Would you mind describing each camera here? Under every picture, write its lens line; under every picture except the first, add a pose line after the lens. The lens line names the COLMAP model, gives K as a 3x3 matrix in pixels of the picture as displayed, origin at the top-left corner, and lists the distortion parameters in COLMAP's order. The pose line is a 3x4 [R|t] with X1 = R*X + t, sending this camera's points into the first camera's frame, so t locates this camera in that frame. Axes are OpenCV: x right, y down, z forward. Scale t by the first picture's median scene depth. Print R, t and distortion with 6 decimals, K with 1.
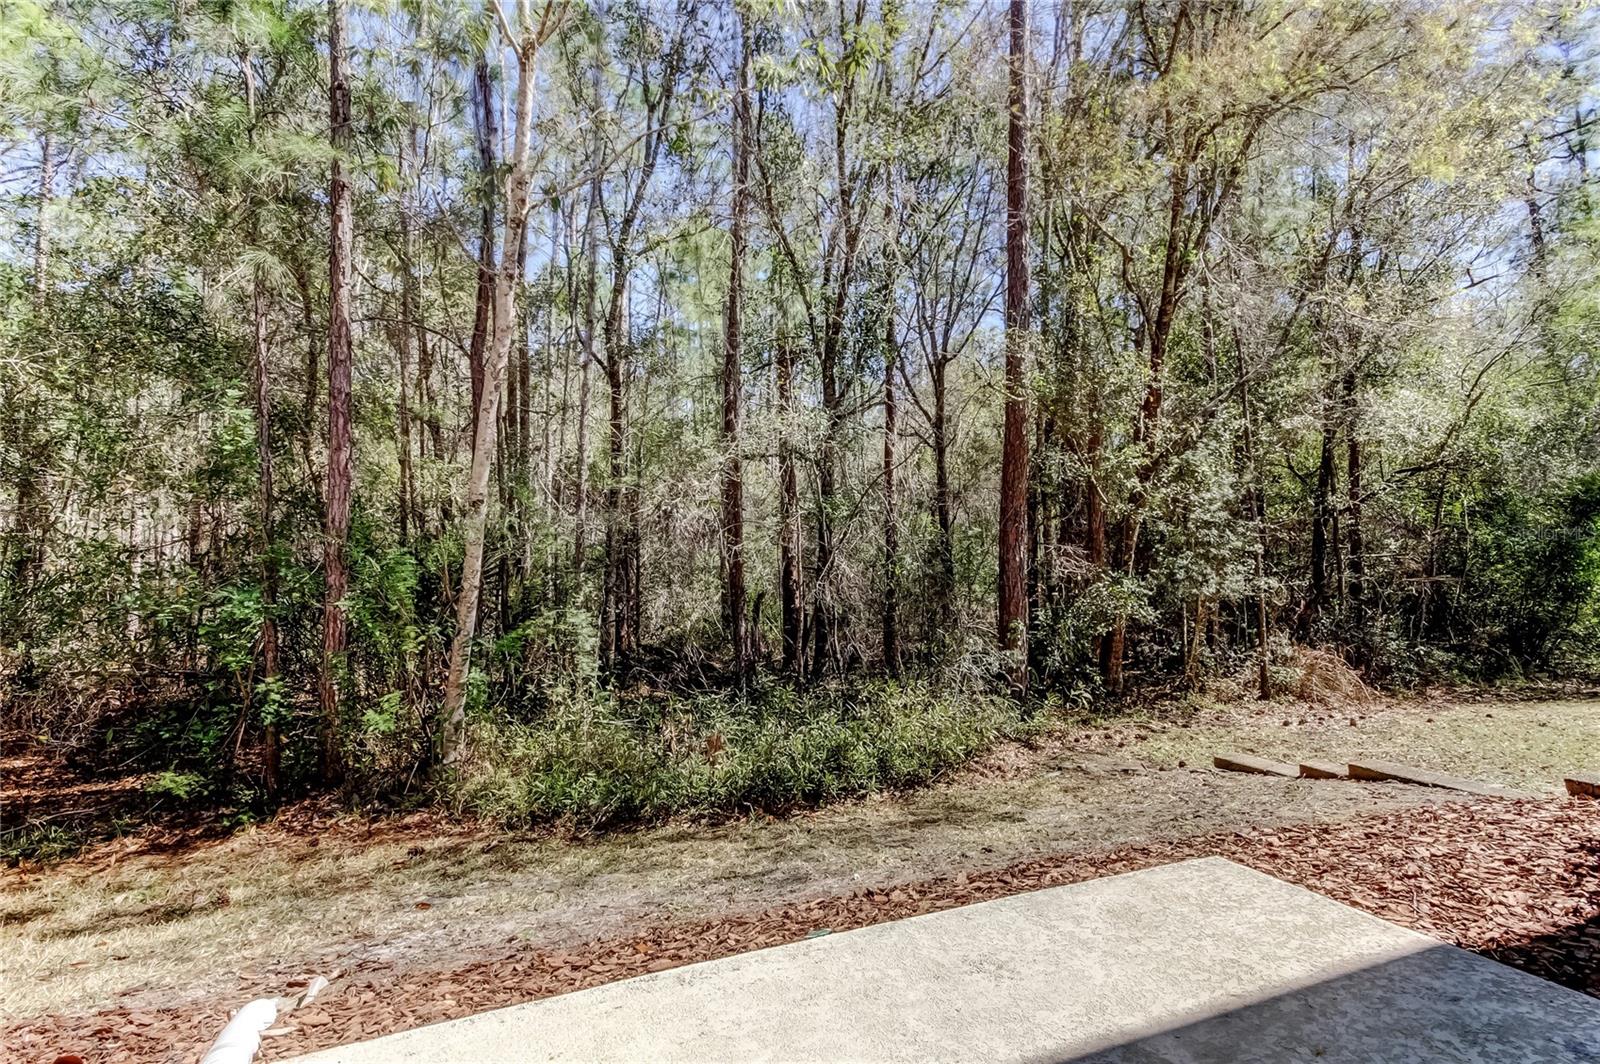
lens RADIAL K [[726.3, 0, 795.5], [0, 726.3, 562.4], [0, 0, 1]] dist [0.003413, 0.000194]
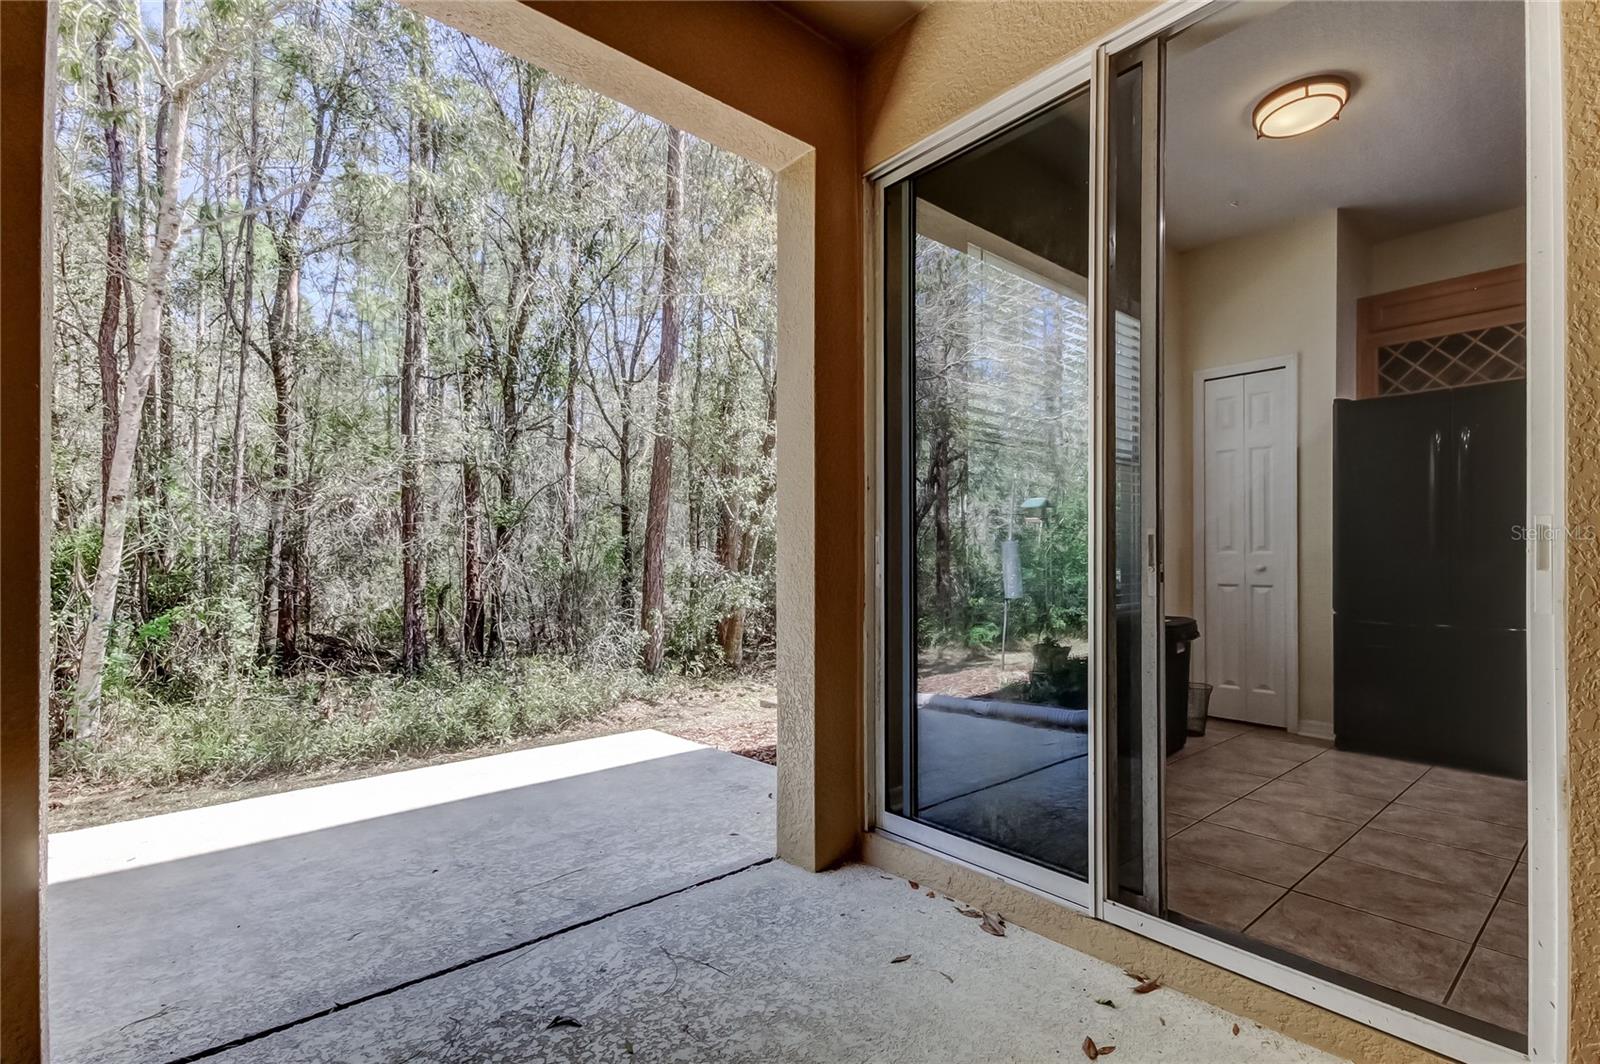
lens RADIAL K [[732.5, 0, 803.0], [0, 732.5, 578.2], [0, 0, 1]] dist [0.030198, -0.000201]
pose [[0.936709, 0.016375, 0.349726, 0.101774], [-0.026846, 0.999324, 0.025114, -0.014929], [-0.349078, -0.032913, 0.936515, -0.316373]]
